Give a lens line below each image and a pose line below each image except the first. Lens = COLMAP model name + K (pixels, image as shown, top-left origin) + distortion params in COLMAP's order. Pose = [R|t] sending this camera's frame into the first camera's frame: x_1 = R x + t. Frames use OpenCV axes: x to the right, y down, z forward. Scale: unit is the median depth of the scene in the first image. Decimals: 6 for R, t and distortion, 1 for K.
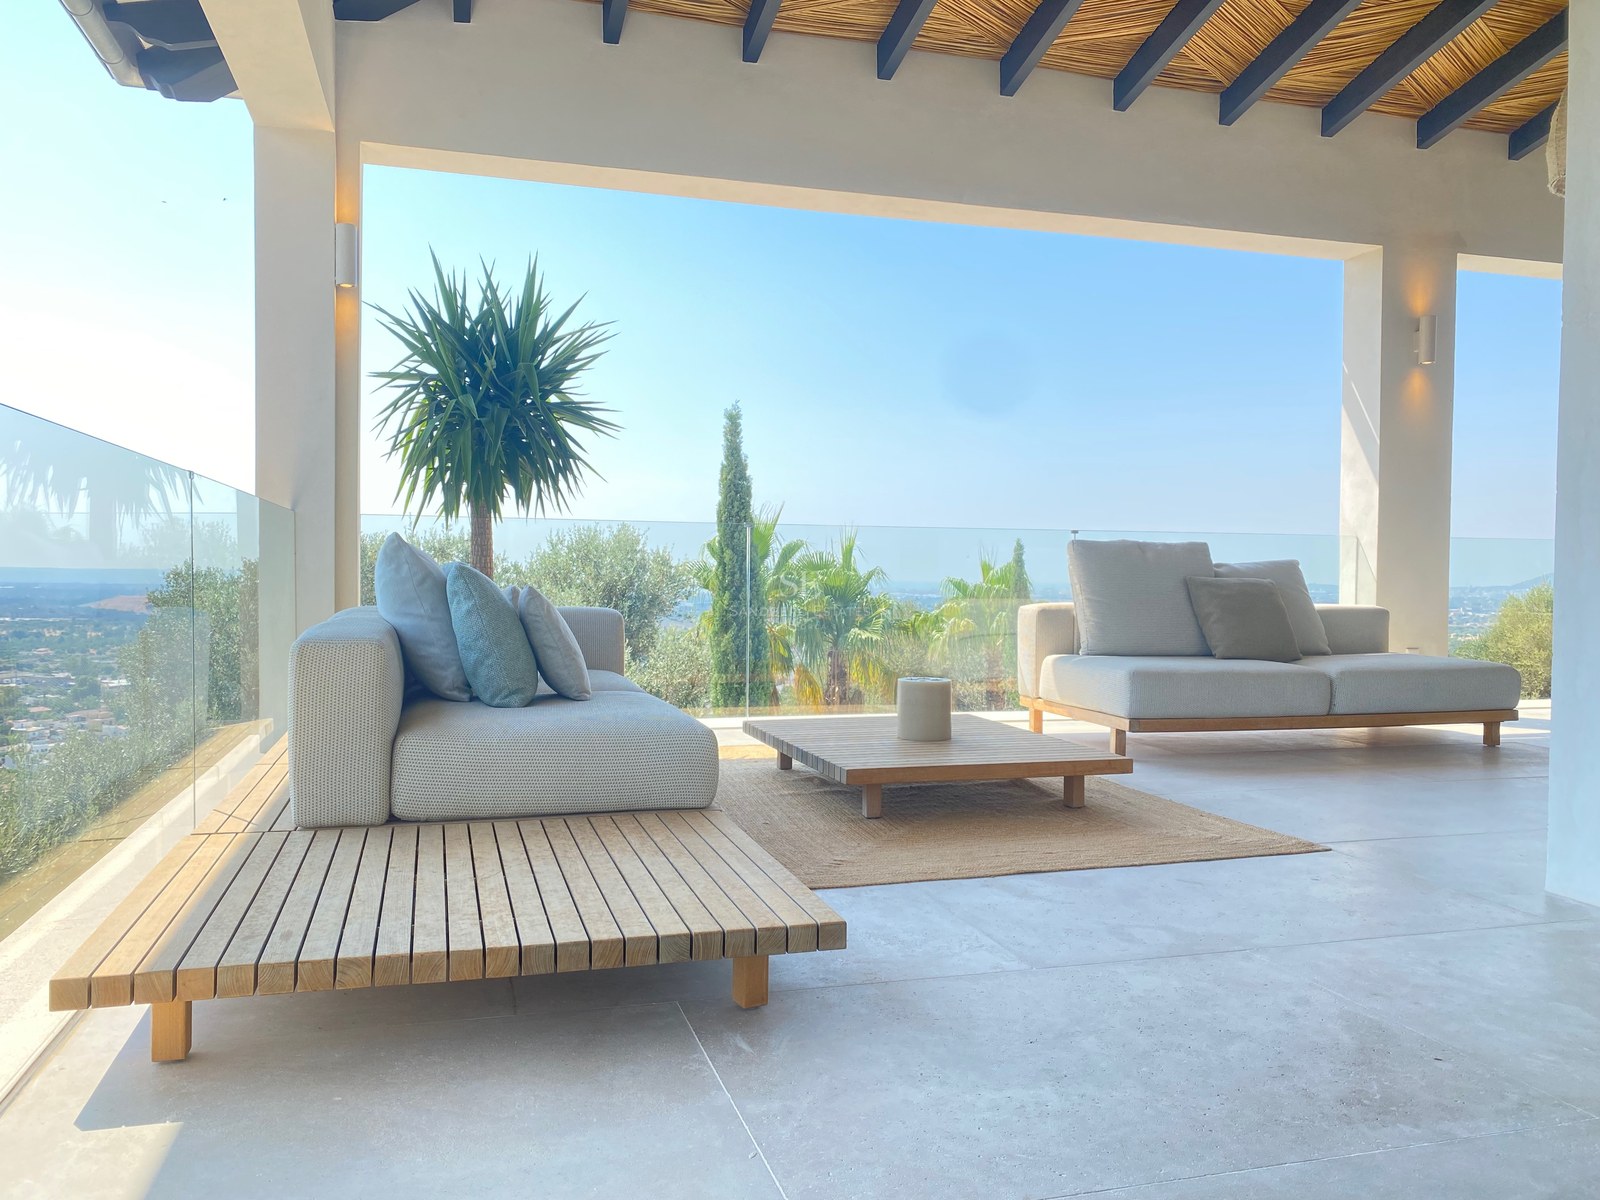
lens RADIAL K [[1124.1, 0, 800.0], [0, 1124.1, 600.0], [0, 0, 1]] dist [-0.045664, -0.002711]
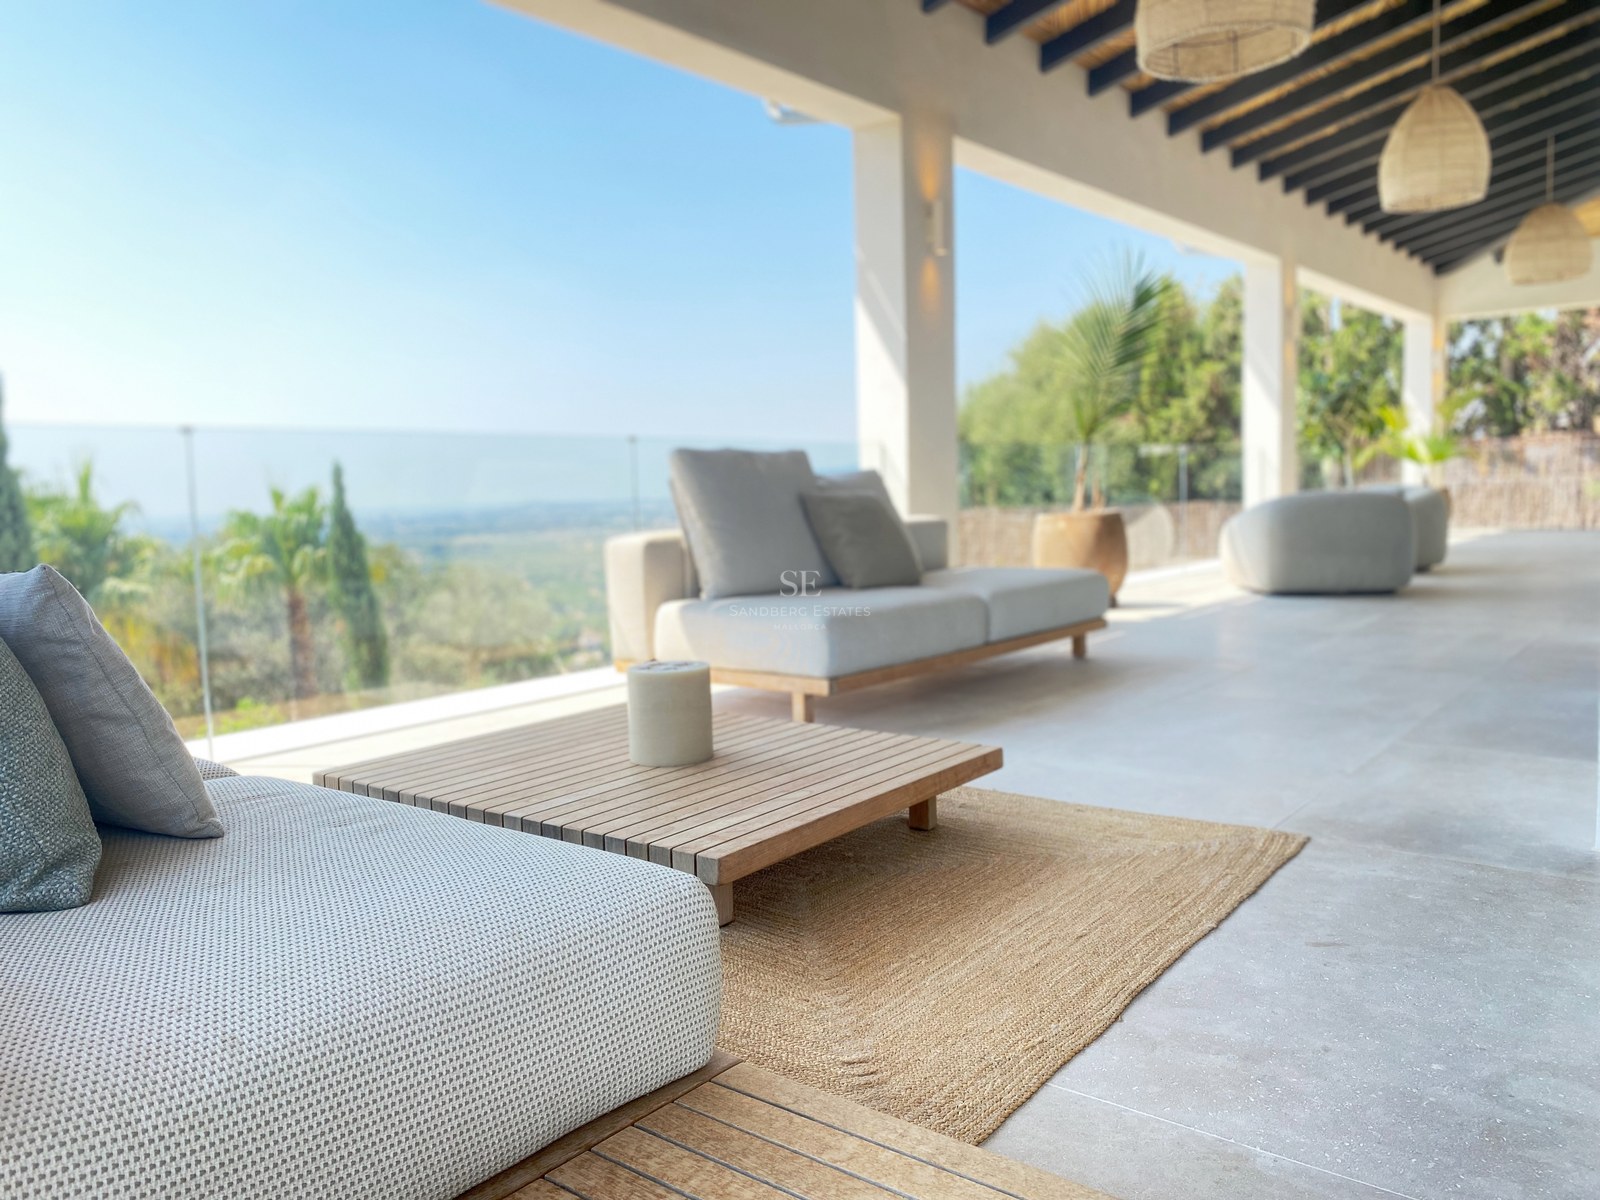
lens RADIAL K [[1185.2, 0, 800.0], [0, 1185.2, 600.0], [0, 0, 1]] dist [0.003181, -0.002312]
pose [[0.822185, -0.085524, 0.562758, -0.158847], [0.049545, 0.995648, 0.078927, -0.011840], [-0.567060, -0.037011, 0.822845, 0.330305]]
